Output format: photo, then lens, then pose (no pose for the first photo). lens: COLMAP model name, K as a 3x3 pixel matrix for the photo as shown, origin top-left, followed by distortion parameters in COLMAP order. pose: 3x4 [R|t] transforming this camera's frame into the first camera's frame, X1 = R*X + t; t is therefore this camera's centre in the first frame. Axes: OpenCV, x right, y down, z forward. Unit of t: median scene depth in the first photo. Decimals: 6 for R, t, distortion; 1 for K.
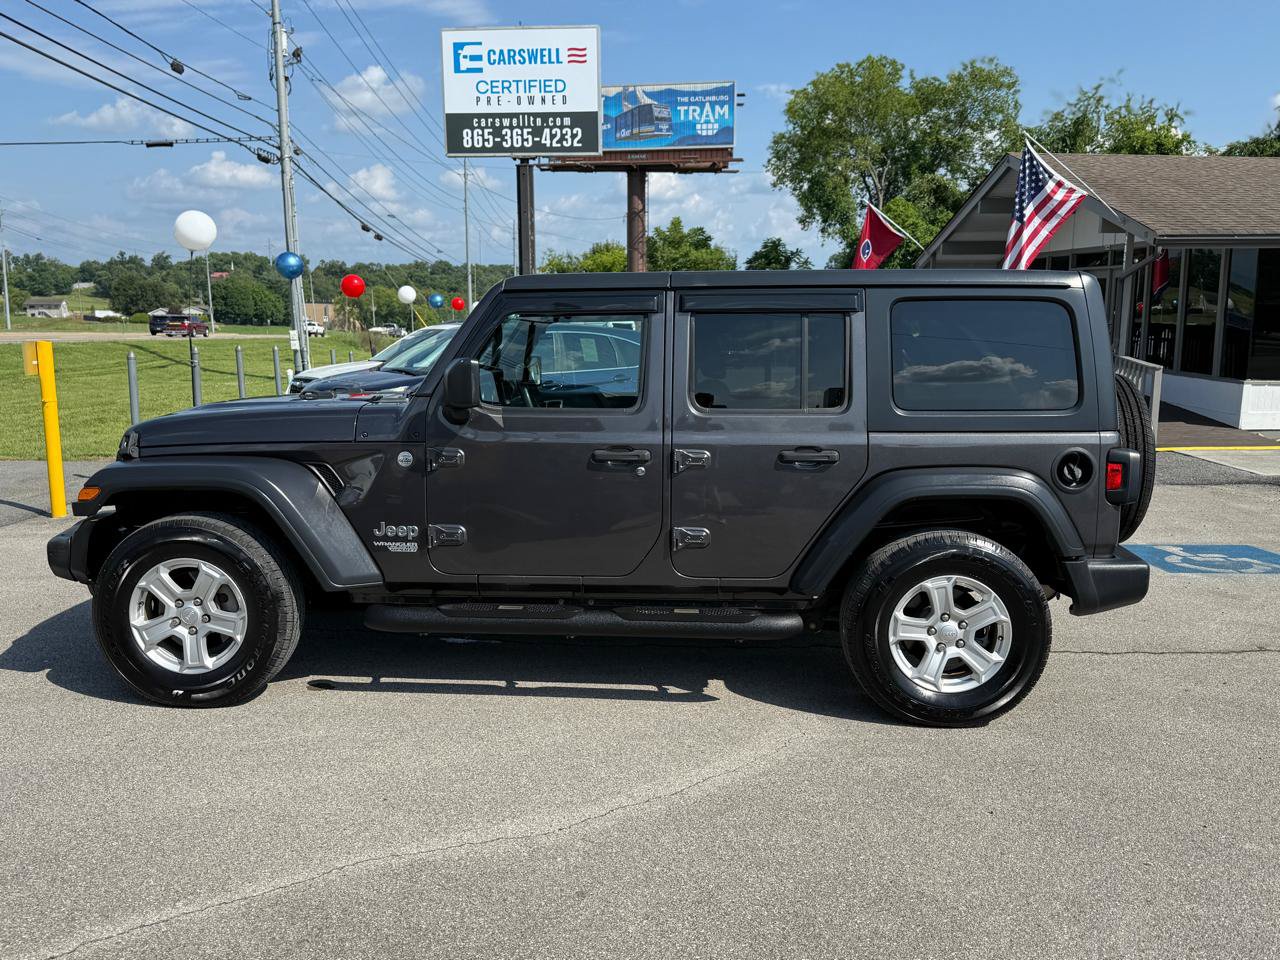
lens RADIAL K [[1049.8, 0, 637.2], [0, 1049.8, 477.2], [0, 0, 1]] dist [0.111179, -0.145581]
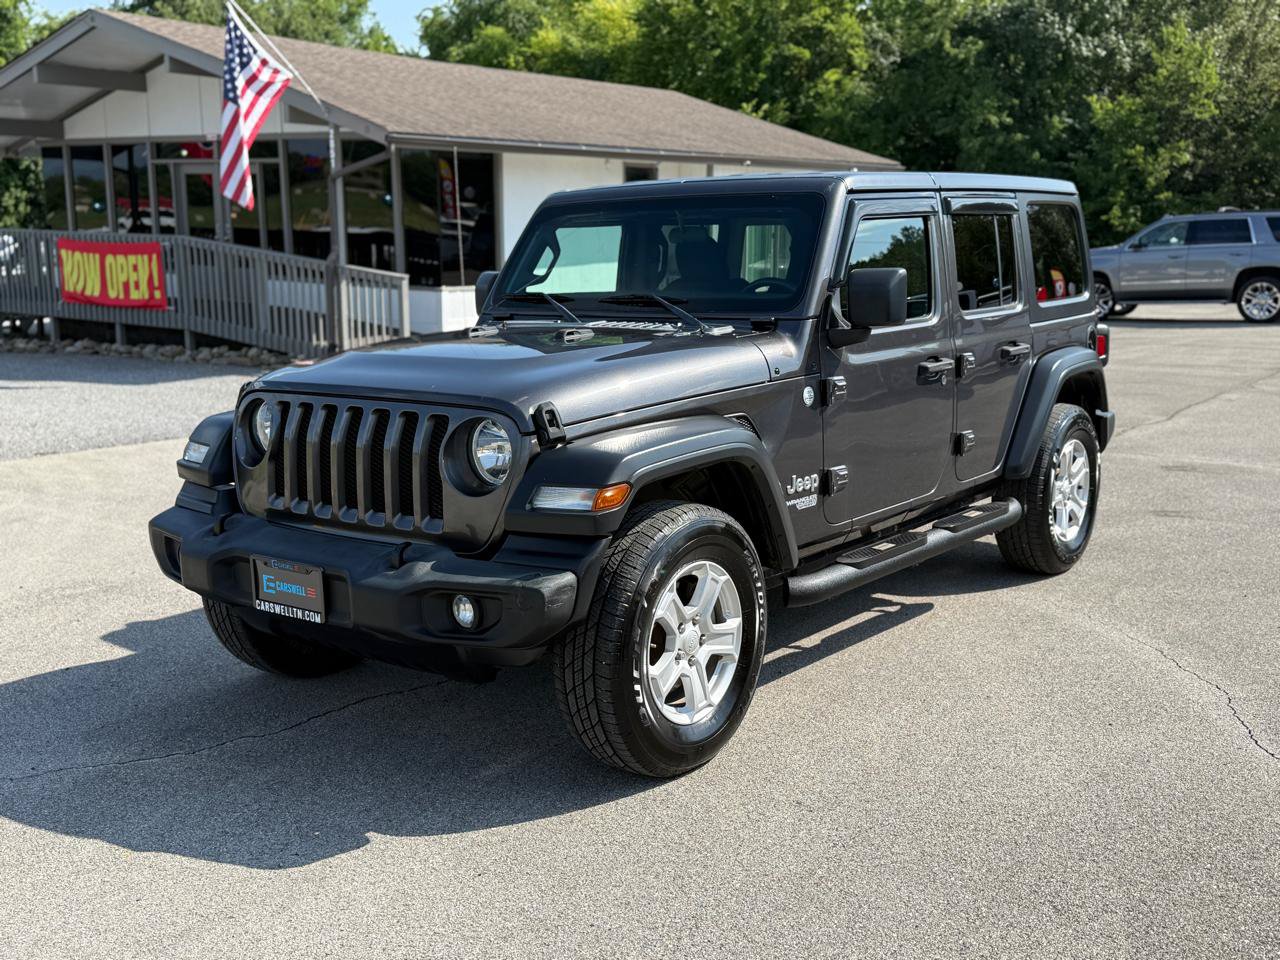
lens RADIAL K [[1328.4, 0, 640.0], [0, 1328.4, 480.0], [0, 0, 1]] dist [0.163358, -0.384699]
pose [[0.579554, -0.157793, 0.799511, -1.068033], [0.124596, 0.986698, 0.104418, -0.072563], [-0.805353, 0.039100, 0.591505, 0.454117]]
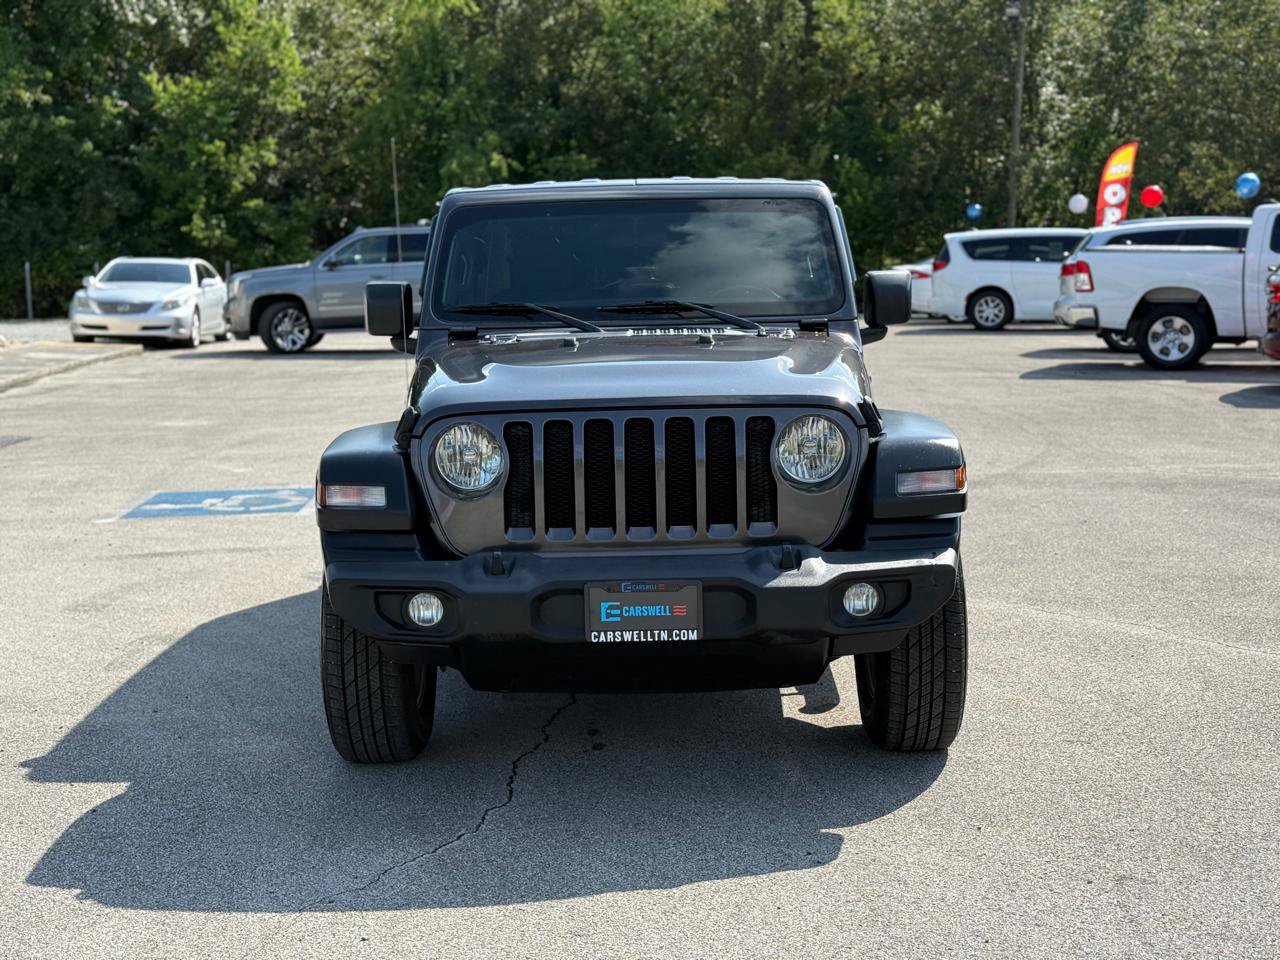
lens RADIAL K [[1769.5, 0, 659.2], [0, 1769.5, 507.2], [0, 0, 1]] dist [0.214563, -0.509345]
pose [[-0.040302, -0.152610, 0.987464, -1.545028], [0.143756, 0.977100, 0.156875, -0.165298], [-0.988792, 0.148277, -0.017441, 1.121268]]
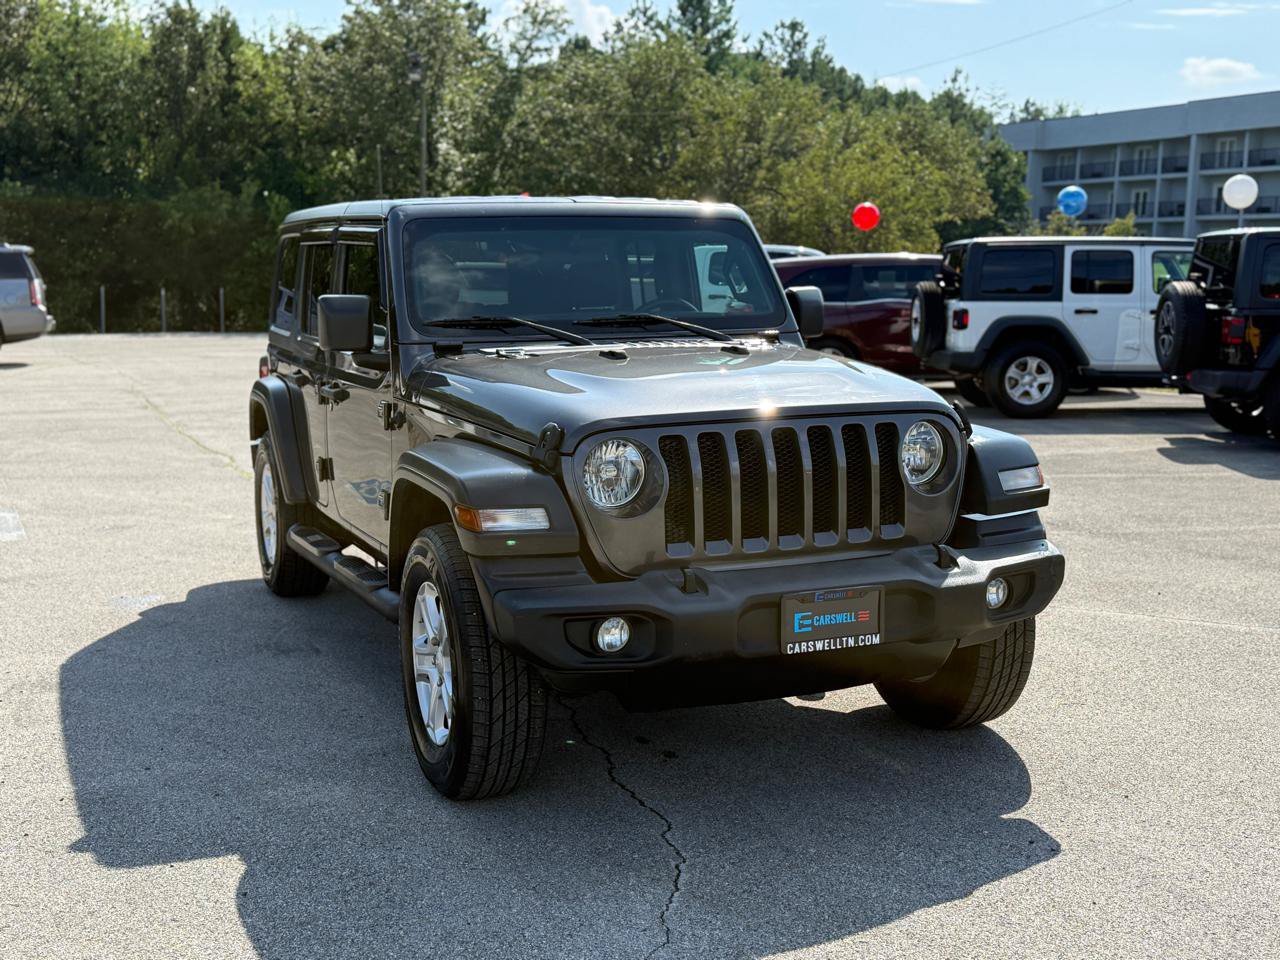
lens RADIAL K [[1488.2, 0, 650.6], [0, 1488.2, 487.0], [0, 0, 1]] dist [0.228280, -0.509156]
pose [[-0.415152, -0.135969, 0.899534, -1.270617], [0.119453, 0.972061, 0.202061, -0.210402], [-0.901876, 0.191338, -0.387311, 1.538911]]
